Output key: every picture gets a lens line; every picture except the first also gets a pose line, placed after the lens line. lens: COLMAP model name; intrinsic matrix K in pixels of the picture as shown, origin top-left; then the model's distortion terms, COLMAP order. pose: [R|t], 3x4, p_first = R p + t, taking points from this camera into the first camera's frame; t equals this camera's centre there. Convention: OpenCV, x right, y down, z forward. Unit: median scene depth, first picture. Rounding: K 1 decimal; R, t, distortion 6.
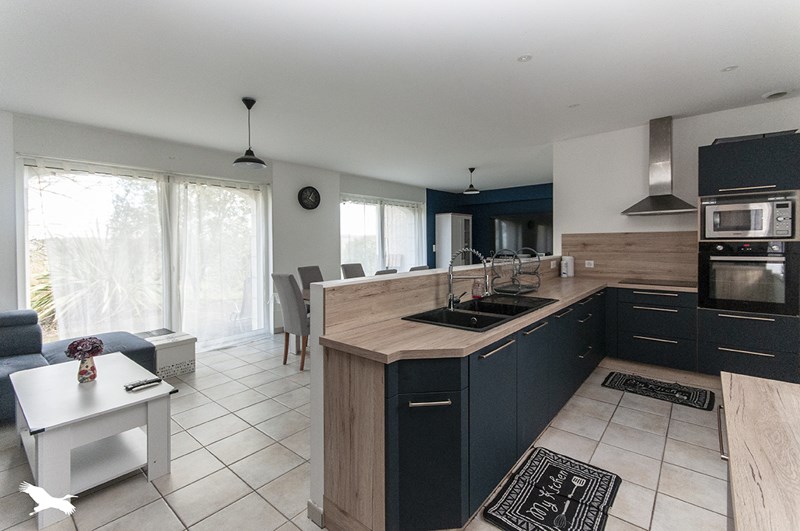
lens RADIAL K [[356.4, 0, 401.8], [0, 356.4, 247.3], [0, 0, 1]] dist [-0.000247, -0.000465]
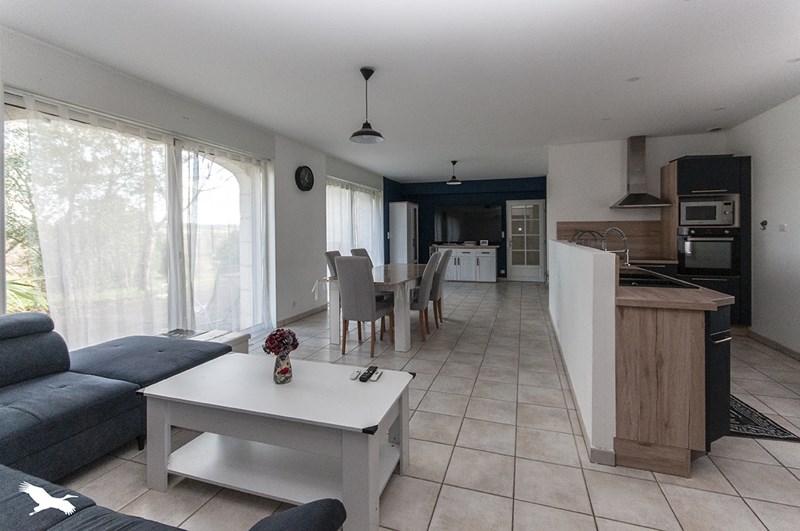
lens RADIAL K [[356.4, 0, 405.1], [0, 356.4, 234.4], [0, 0, 1]] dist [-0.000247, -0.000465]
pose [[0.929875, 0.007625, 0.367796, -0.538440], [-0.003699, 0.999928, -0.011379, 0.024825], [-0.367856, 0.009220, 0.929837, 0.074389]]
